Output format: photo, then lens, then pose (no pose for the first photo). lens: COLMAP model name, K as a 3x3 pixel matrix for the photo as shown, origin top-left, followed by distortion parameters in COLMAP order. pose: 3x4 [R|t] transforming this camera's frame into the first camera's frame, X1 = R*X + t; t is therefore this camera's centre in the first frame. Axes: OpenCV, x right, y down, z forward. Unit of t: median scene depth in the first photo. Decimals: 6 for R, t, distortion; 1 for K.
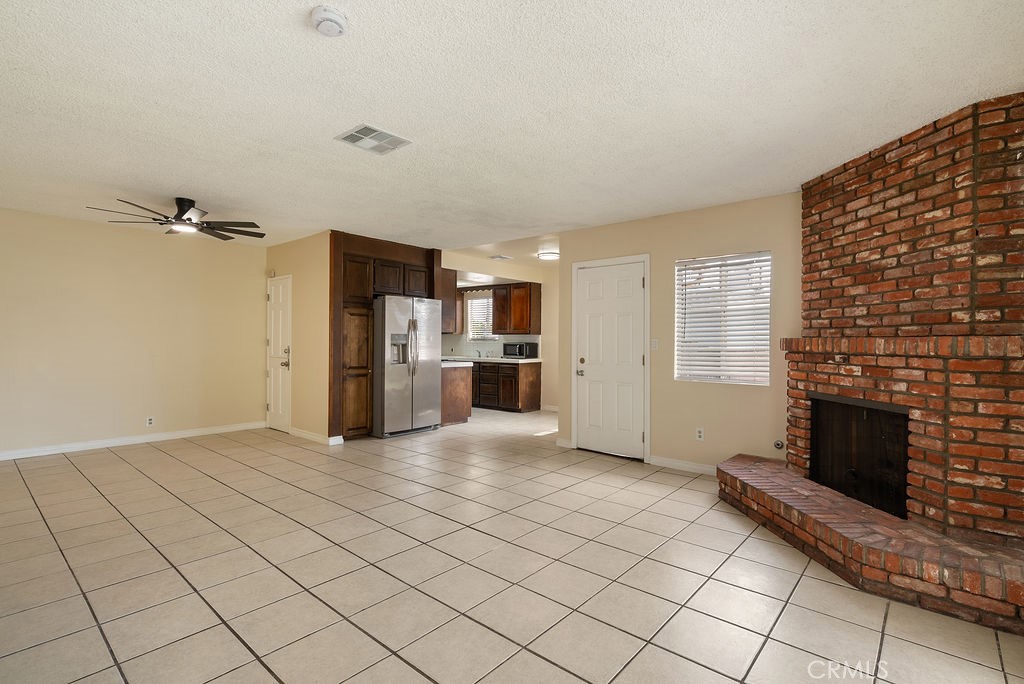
lens RADIAL K [[488.3, 0, 516.1], [0, 488.3, 341.2], [0, 0, 1]] dist [0.005154, 0.000197]
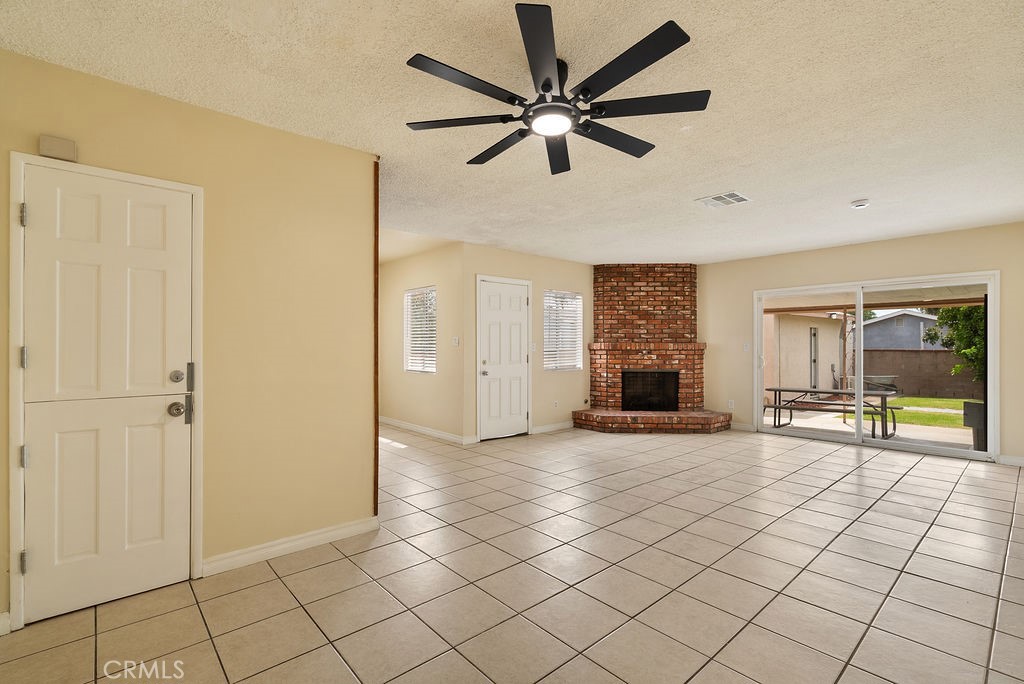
lens RADIAL K [[467.8, 0, 516.9], [0, 467.8, 343.9], [0, 0, 1]] dist [-0.000019, 0.001732]
pose [[0.128771, -0.005280, 0.991660, -1.395039], [0.001028, 0.999986, 0.005190, -0.012778], [-0.991674, 0.000351, 0.128774, 1.174879]]
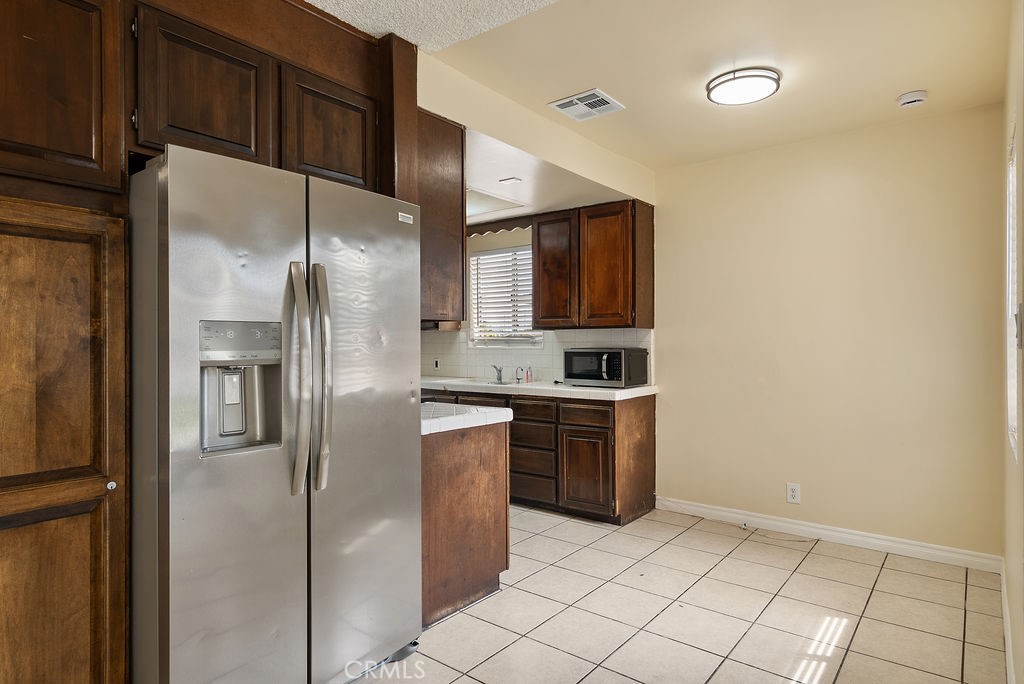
lens RADIAL K [[581.6, 0, 515.3], [0, 581.6, 343.4], [0, 0, 1]] dist [0.008012, -0.001397]
pose [[0.999589, -0.010225, 0.026793, -0.194151], [0.010205, 0.999948, 0.000853, -0.005186], [-0.026800, -0.000579, 0.999641, 1.194010]]
